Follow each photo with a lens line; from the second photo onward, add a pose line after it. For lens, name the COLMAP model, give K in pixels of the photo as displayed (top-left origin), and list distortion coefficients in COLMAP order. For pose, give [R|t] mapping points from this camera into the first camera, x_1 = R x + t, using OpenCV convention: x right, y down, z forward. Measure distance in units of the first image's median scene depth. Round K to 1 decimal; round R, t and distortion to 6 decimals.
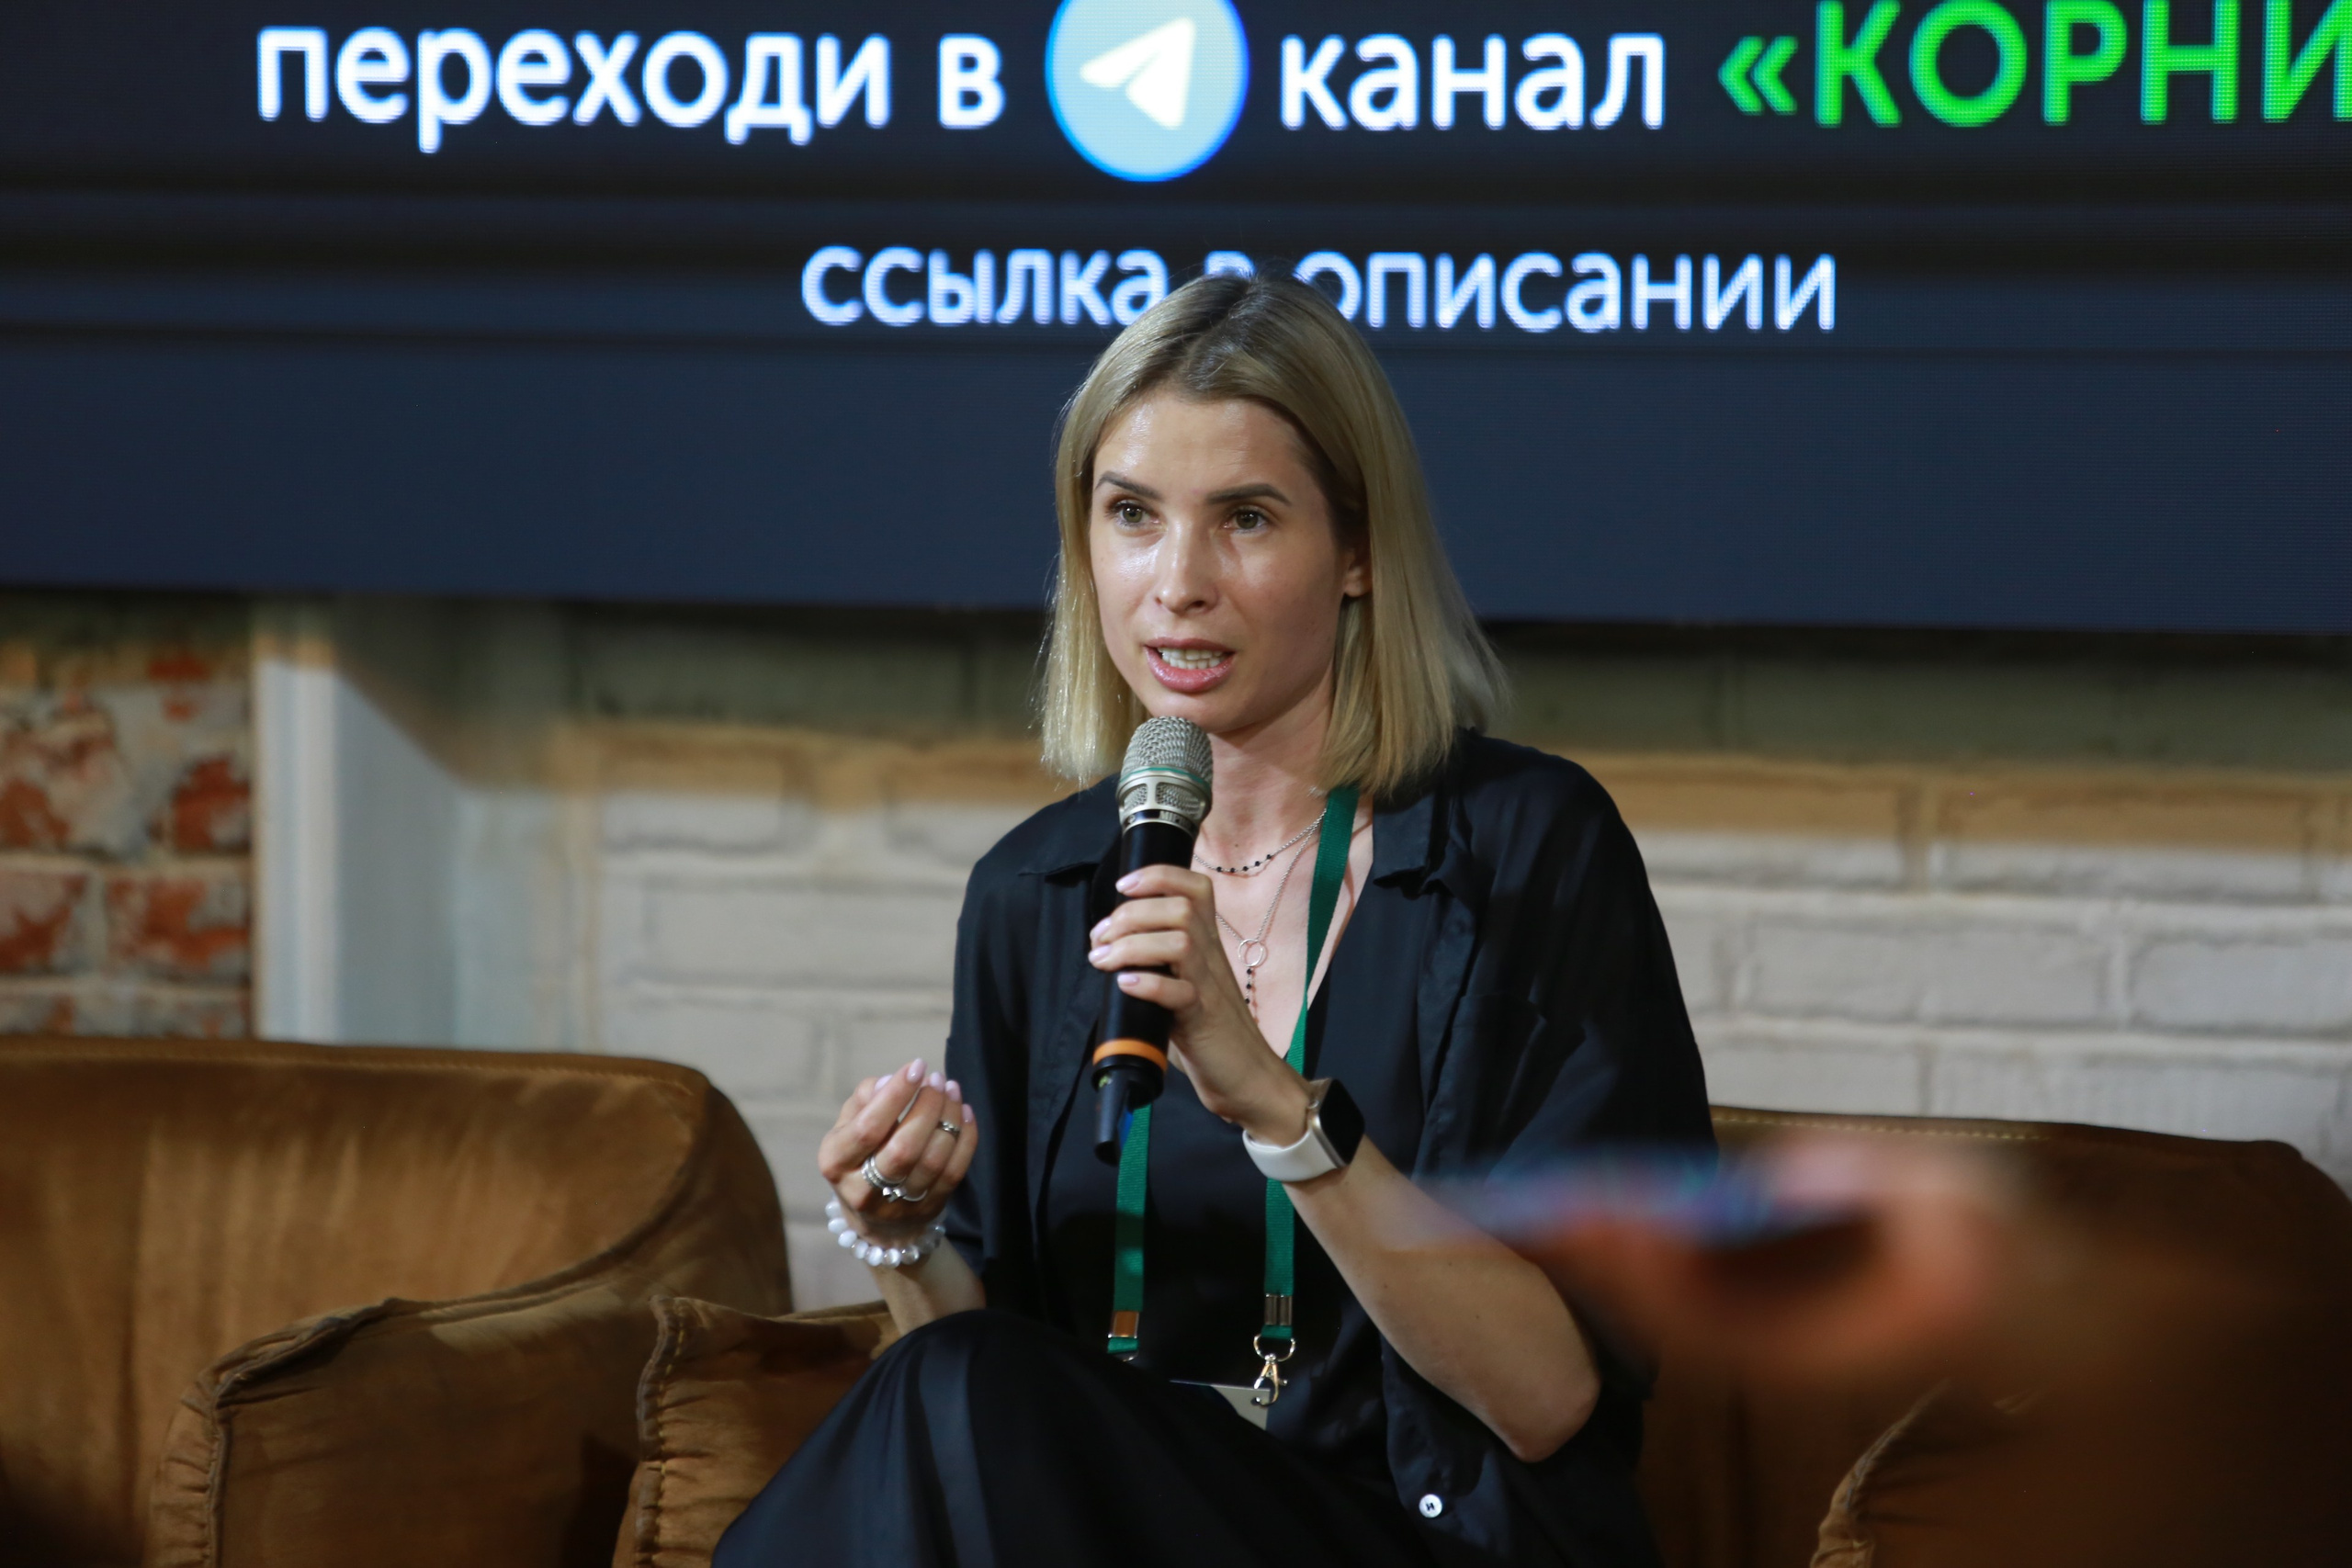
lens RADIAL K [[12564.0, 0, 1176.0], [0, 12564.0, 784.0], [0, 0, 1]] dist [2.058736, -3.653582]
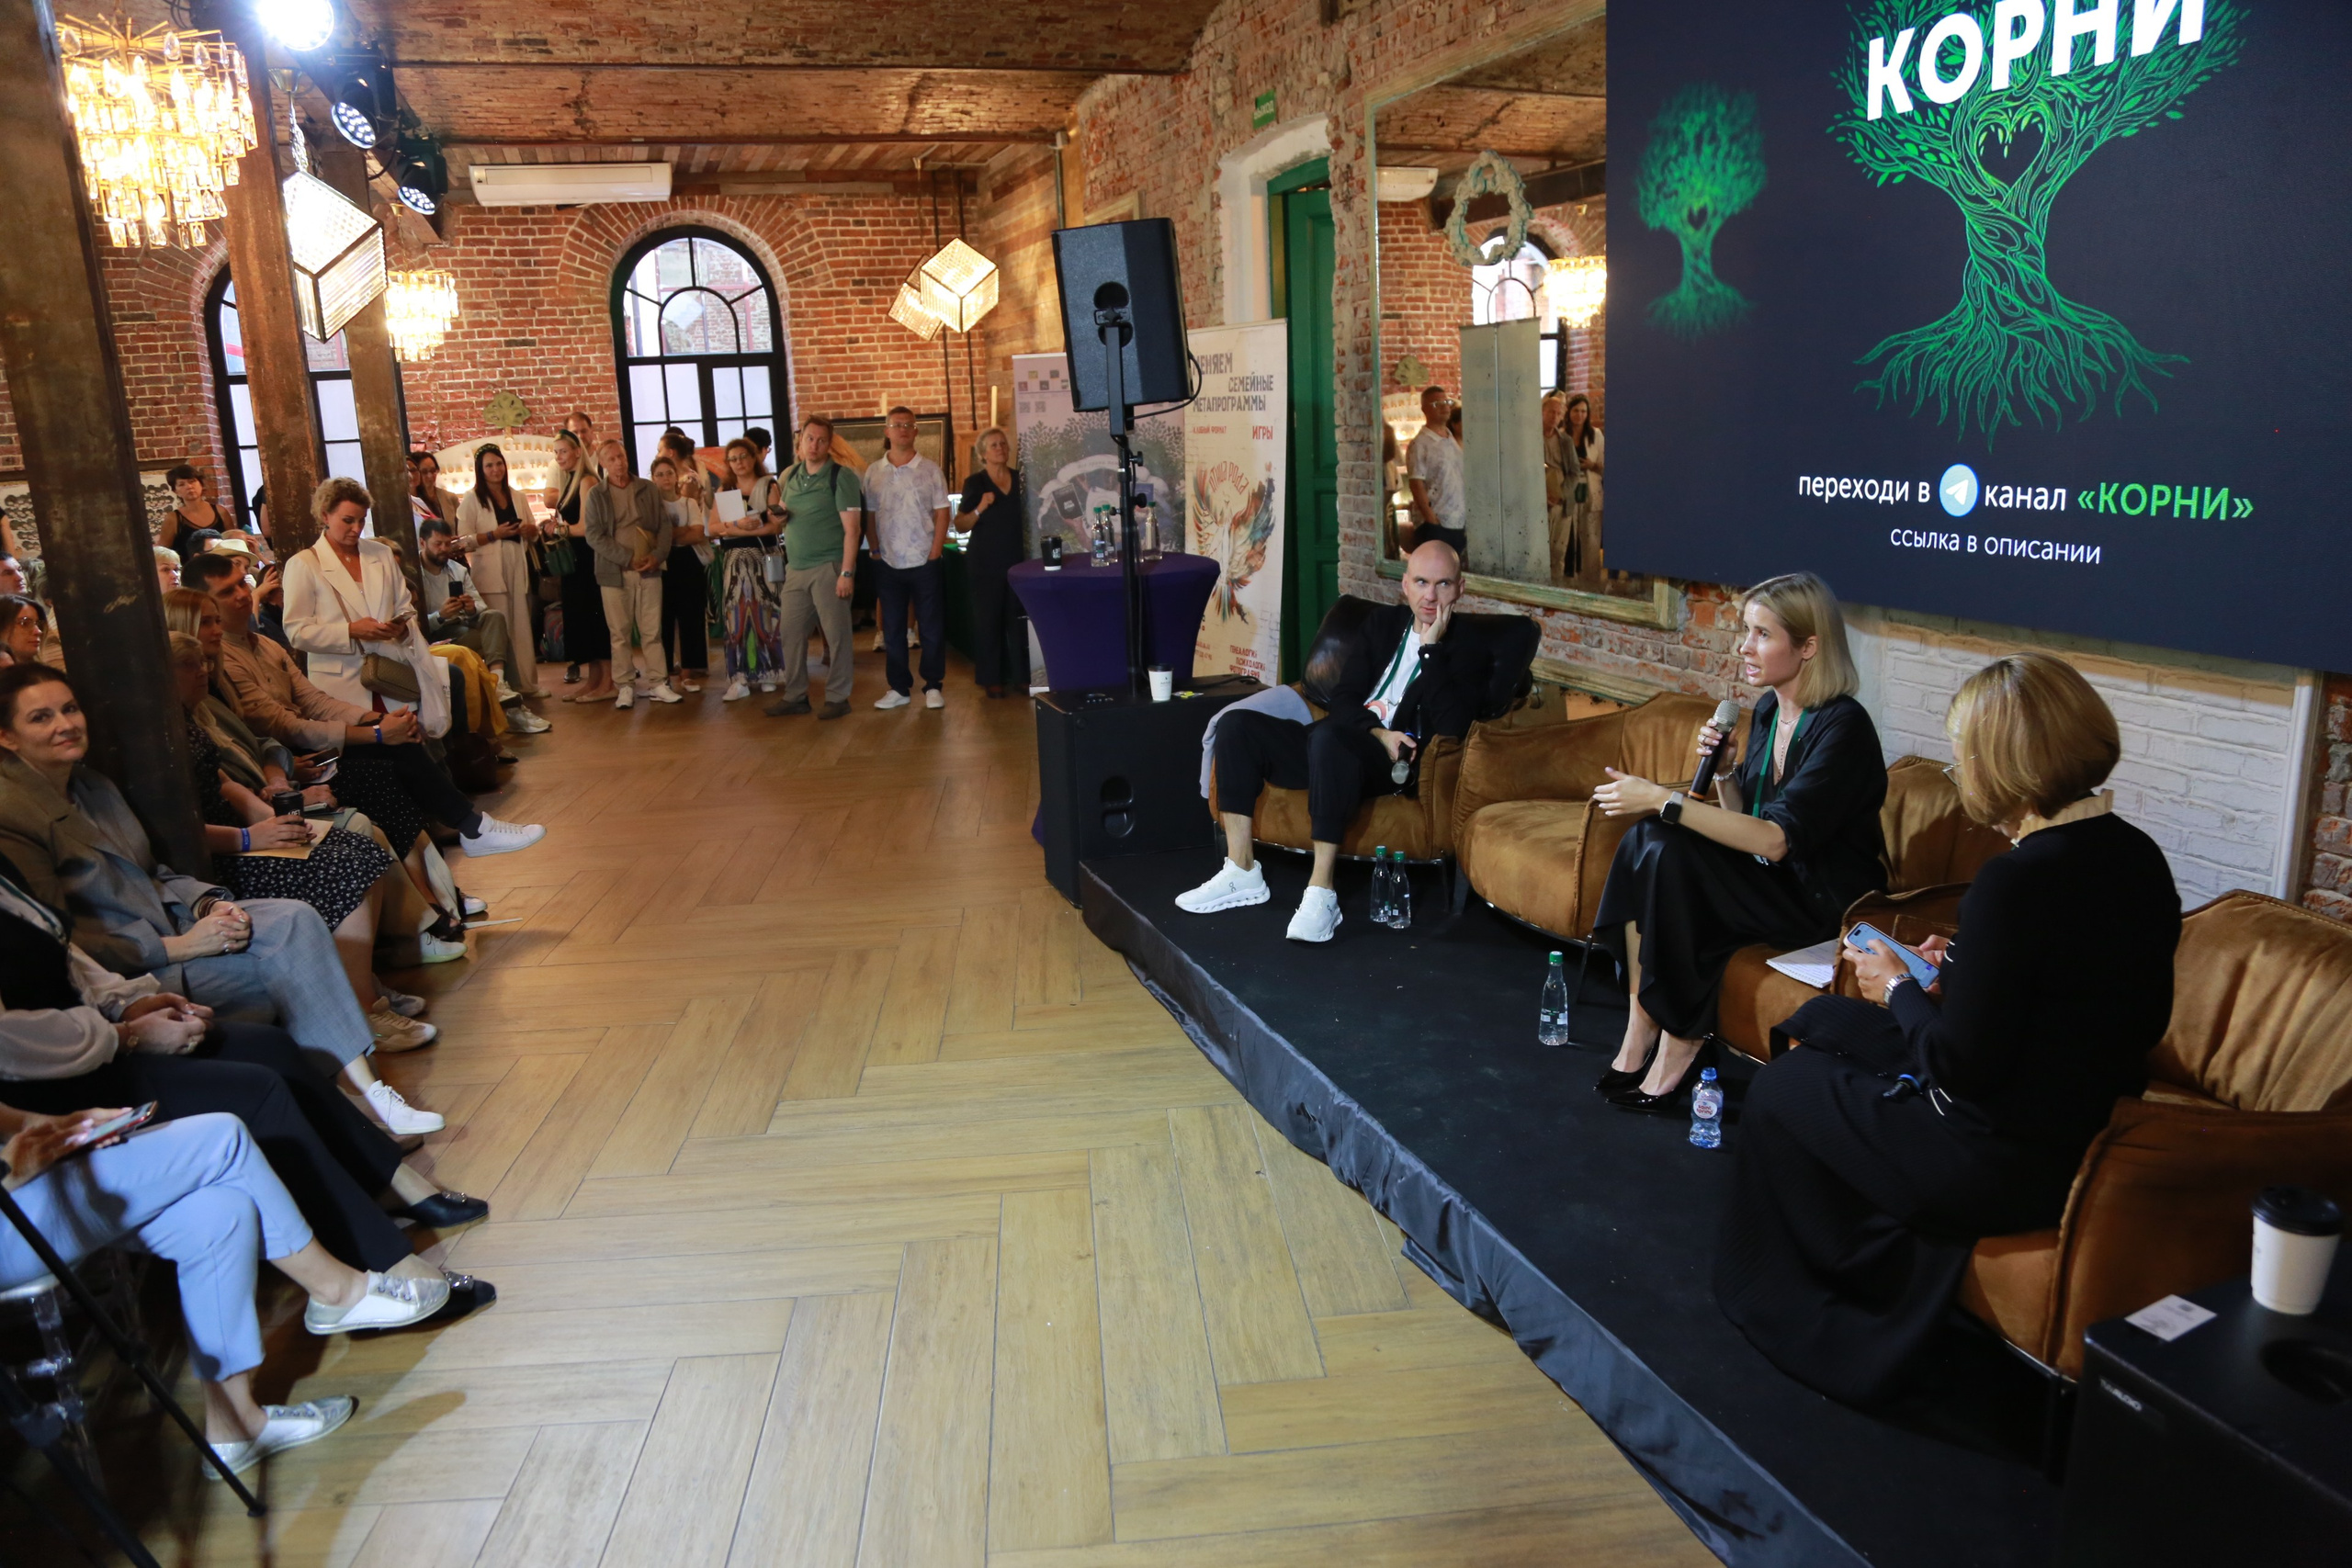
lens RADIAL K [[1610.4, 0, 1196.9], [0, 1610.4, 790.6], [0, 0, 1]] dist [-0.121767, 0.076847]
pose [[0.712103, 0.131971, -0.689560, 0.191503], [0.001553, 0.981876, 0.189520, -0.057652], [0.702073, -0.136029, 0.698992, 0.437381]]
